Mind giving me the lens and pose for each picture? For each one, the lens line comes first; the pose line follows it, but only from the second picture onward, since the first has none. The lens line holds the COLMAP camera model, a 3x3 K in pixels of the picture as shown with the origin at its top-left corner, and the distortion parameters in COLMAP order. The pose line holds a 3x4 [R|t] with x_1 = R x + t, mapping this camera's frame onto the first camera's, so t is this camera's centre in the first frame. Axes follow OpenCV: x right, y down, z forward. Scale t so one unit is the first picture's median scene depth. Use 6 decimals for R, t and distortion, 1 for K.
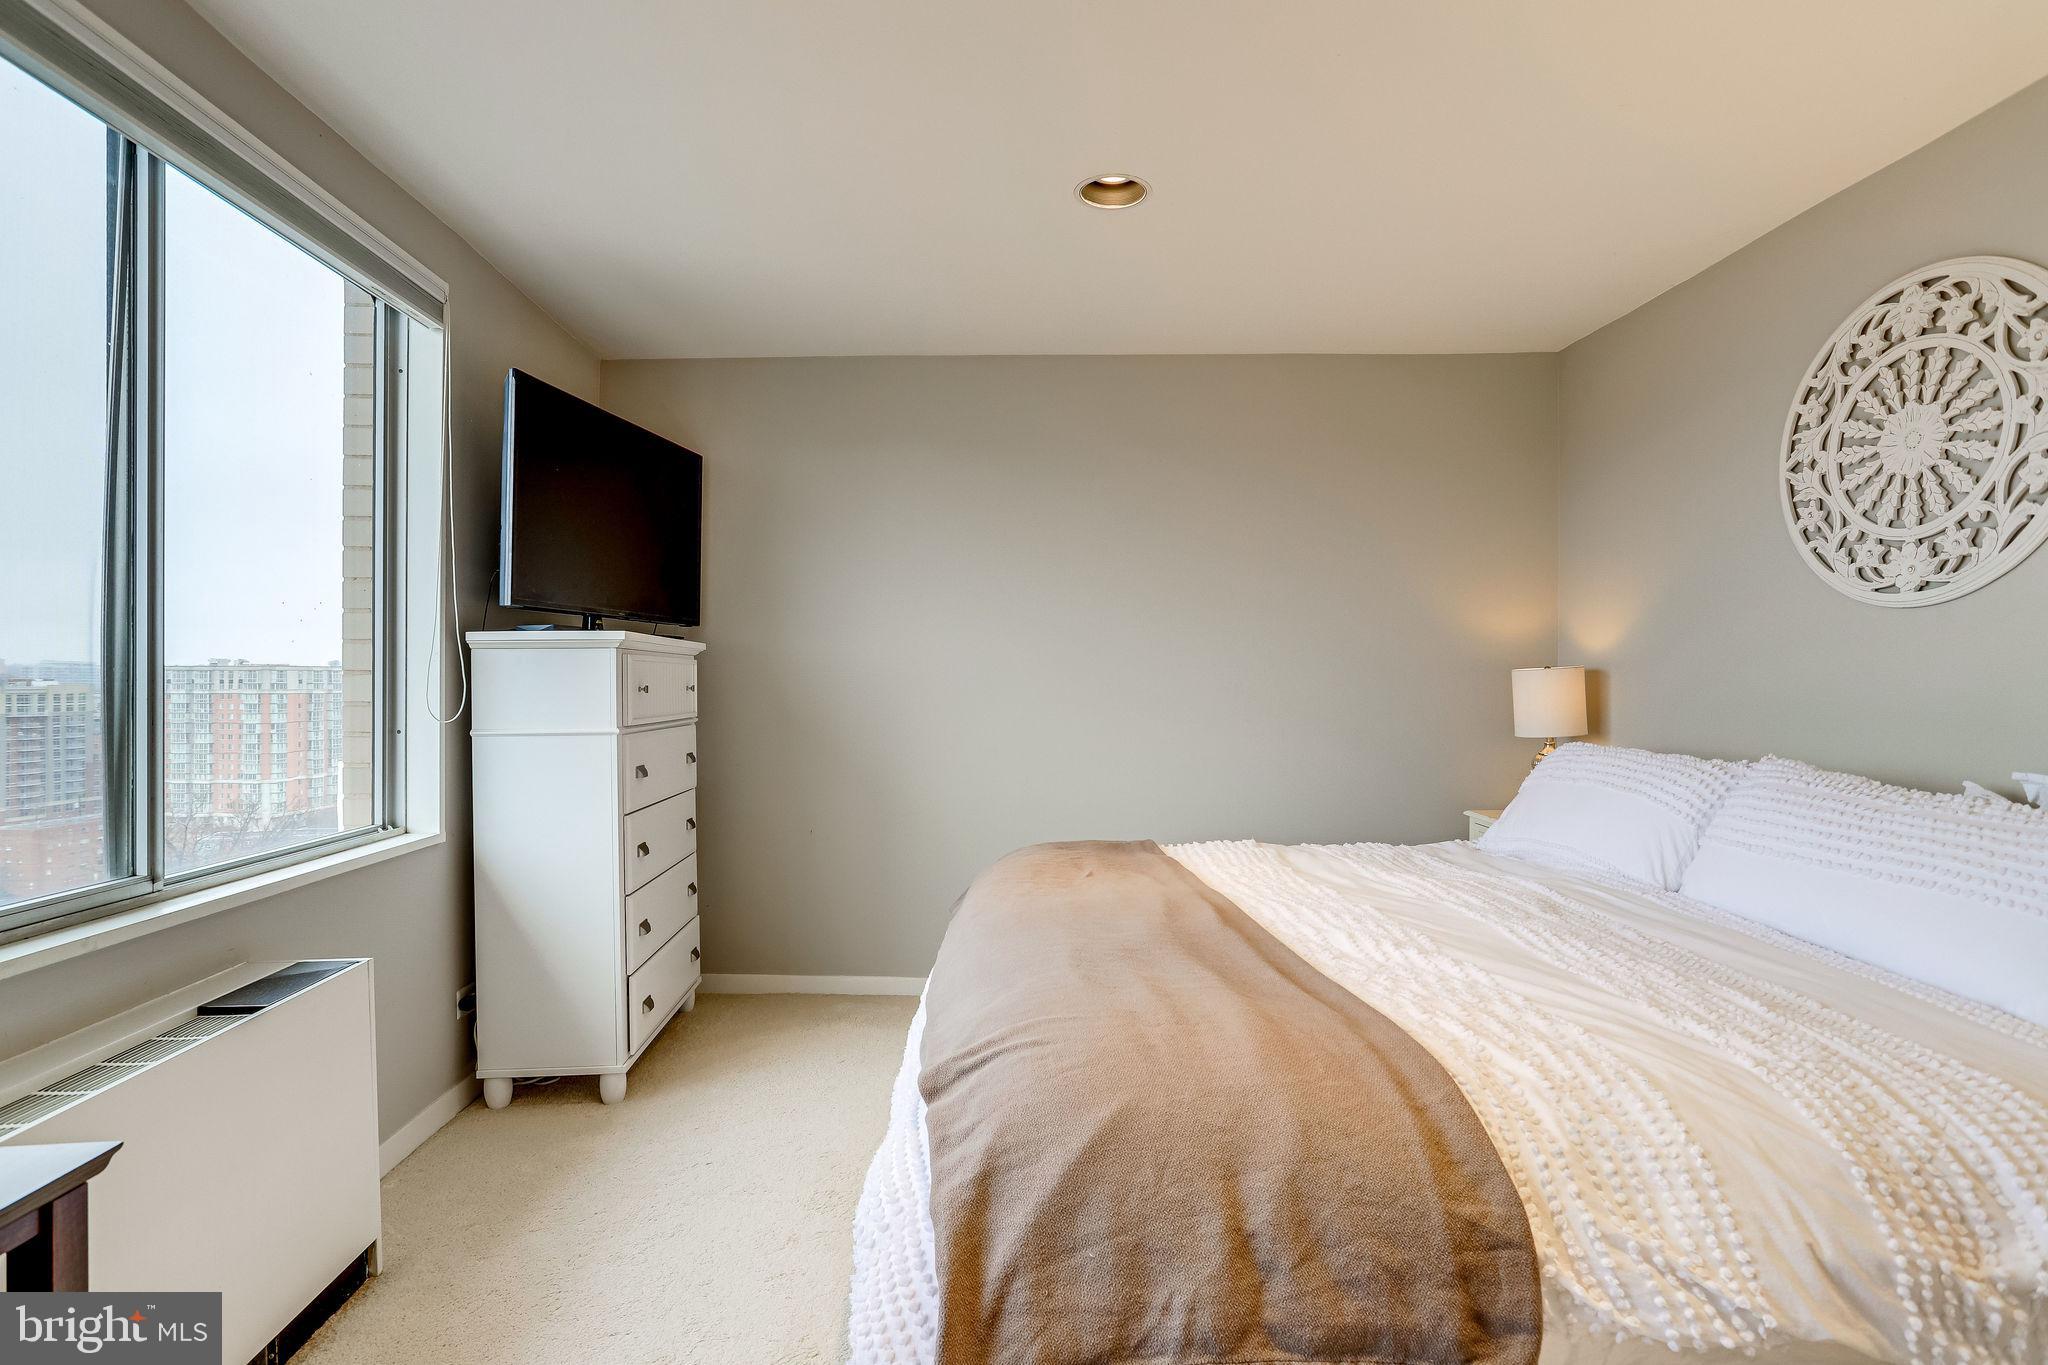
lens RADIAL K [[1036.7, 0, 988.1], [0, 1036.7, 685.9], [0, 0, 1]] dist [-0.043894, 0.026973]
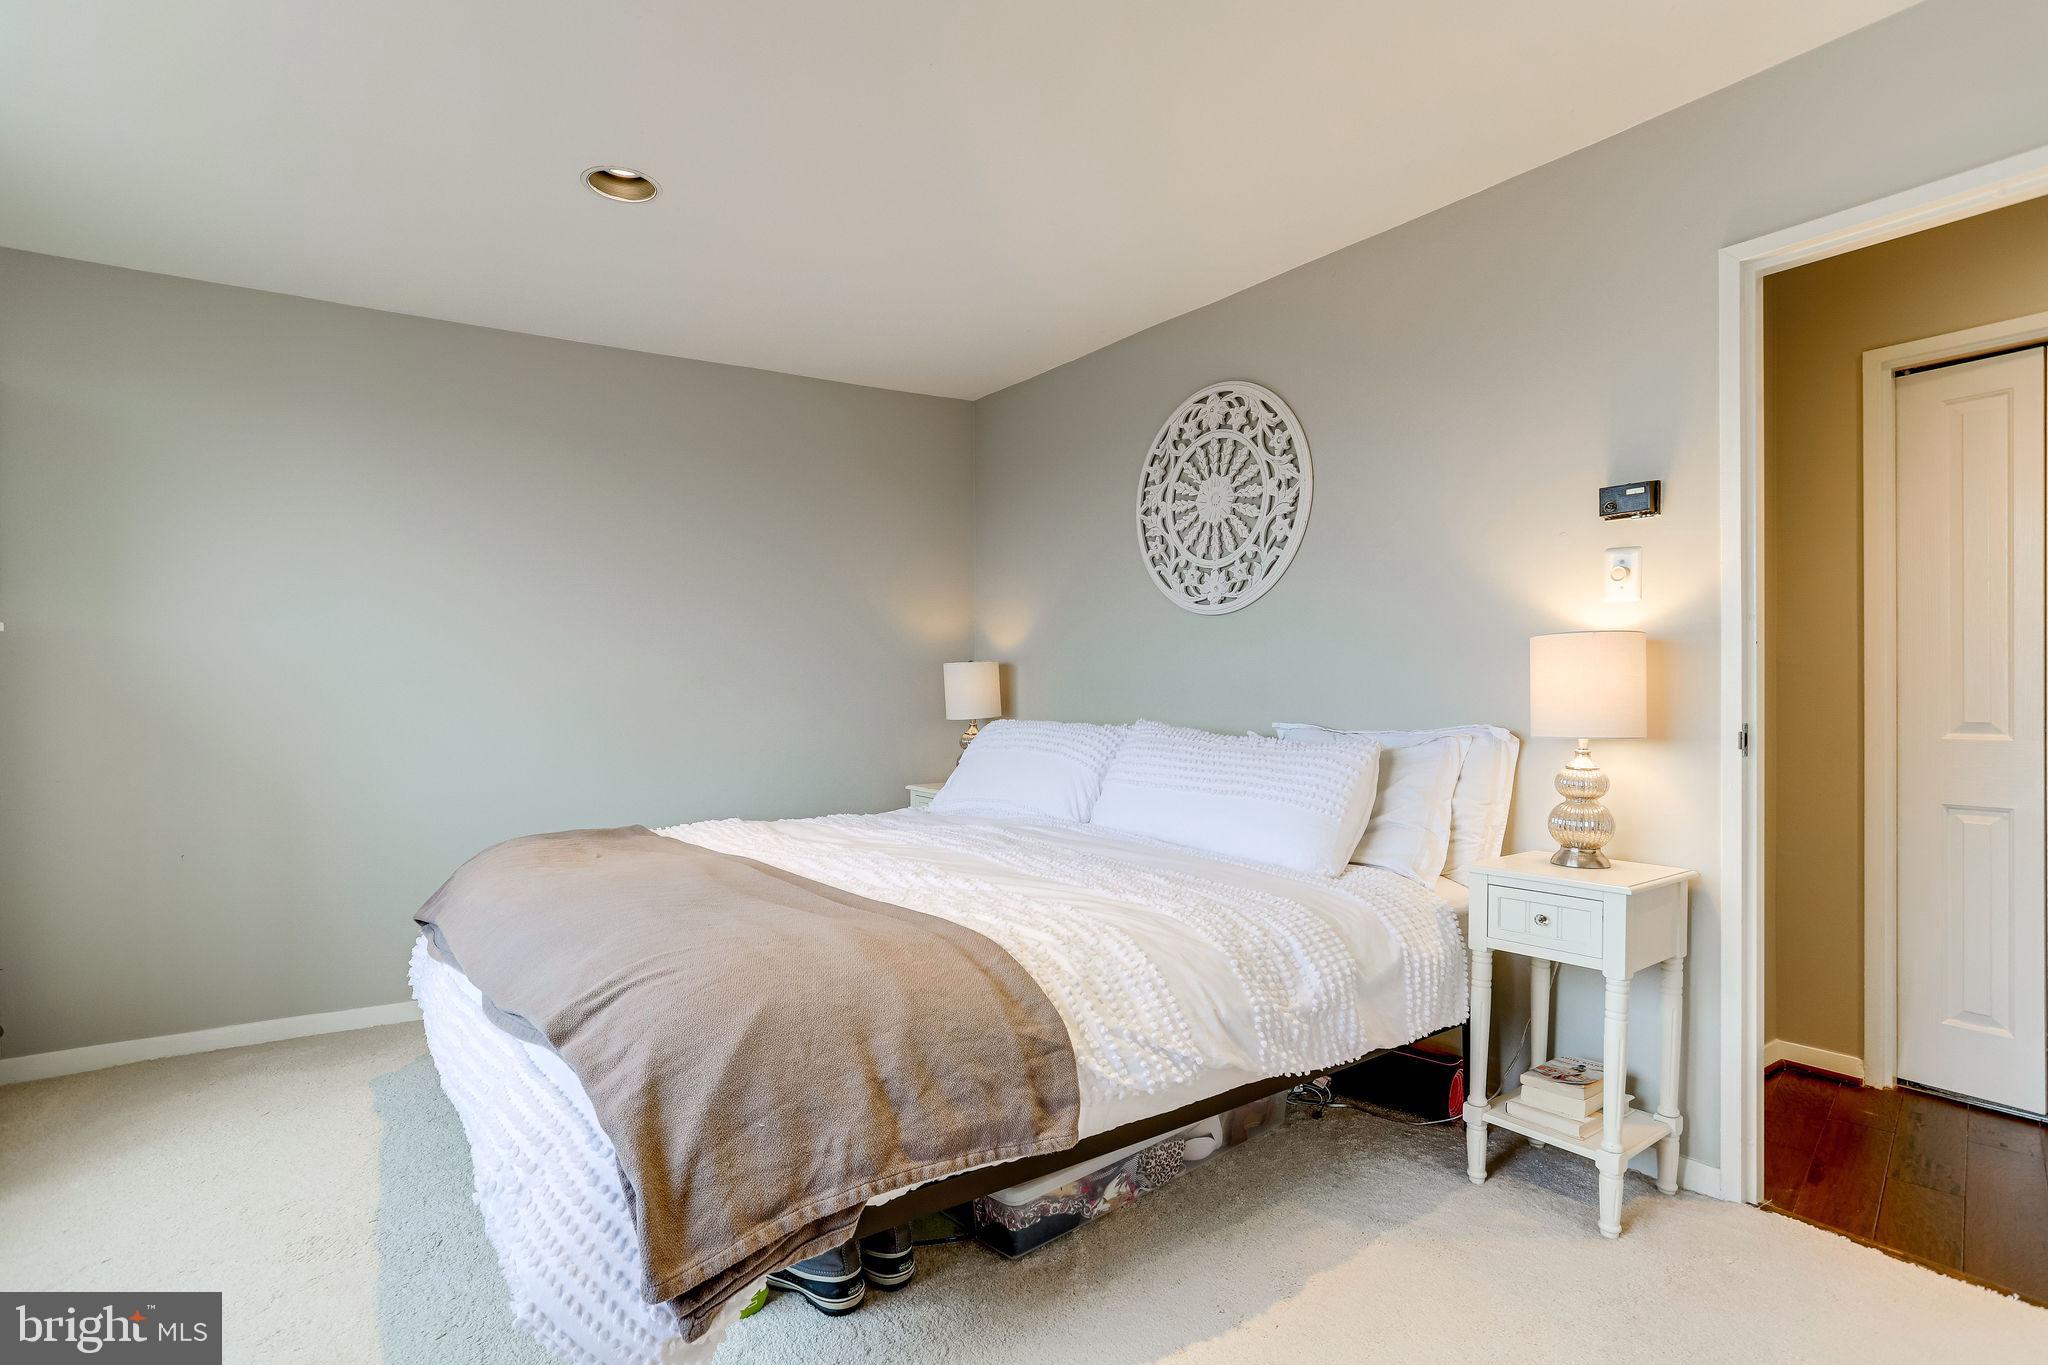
lens RADIAL K [[1012.0, 0, 1023.7], [0, 1012.0, 673.4], [0, 0, 1]] dist [-0.056349, 0.039169]
pose [[0.835870, 0.003186, 0.548918, -0.207574], [0.004235, 0.999916, -0.012254, 0.043236], [-0.548911, 0.012567, 0.835787, -0.089805]]
